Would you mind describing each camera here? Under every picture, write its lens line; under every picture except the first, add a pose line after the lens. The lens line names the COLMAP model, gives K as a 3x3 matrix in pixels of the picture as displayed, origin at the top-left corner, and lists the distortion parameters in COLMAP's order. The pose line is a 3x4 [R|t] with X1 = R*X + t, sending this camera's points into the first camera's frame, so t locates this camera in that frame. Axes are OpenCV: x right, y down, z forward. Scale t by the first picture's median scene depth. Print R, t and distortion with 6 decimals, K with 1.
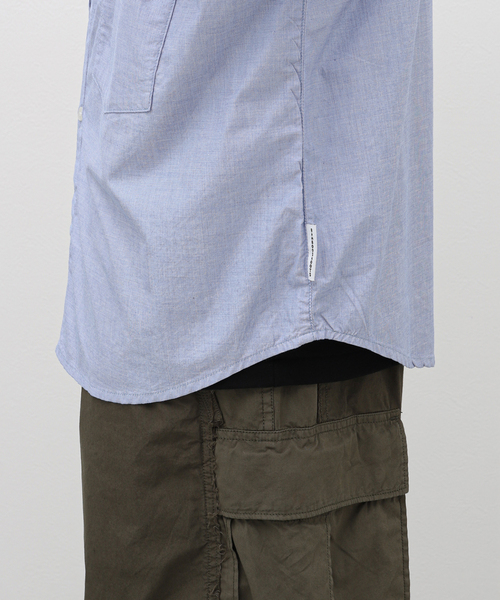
lens RADIAL K [[1143.0, 0, 249.8], [0, 1143.0, 300.2], [0, 0, 1]] dist [-0.282400, 0.000000]
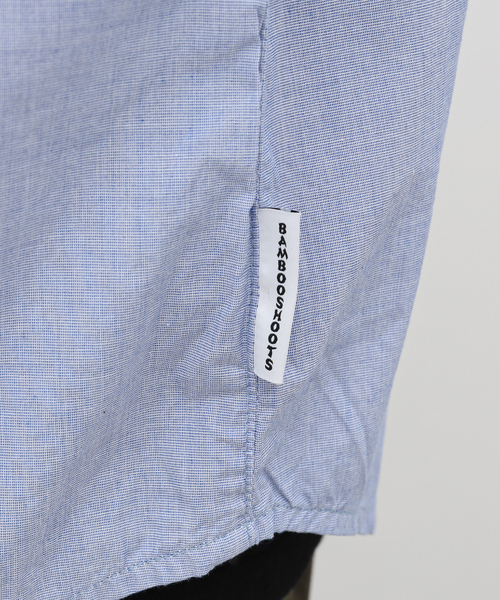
lens RADIAL K [[1594.5, 0, 250.2], [0, 1594.5, 299.4], [0, 0, 1]] dist [-0.082993, 0.000000]
pose [[0.912542, -0.057705, 0.404892, -0.129679], [0.024249, 0.995889, 0.087281, -0.078532], [-0.408264, -0.069829, 0.910189, 0.588362]]
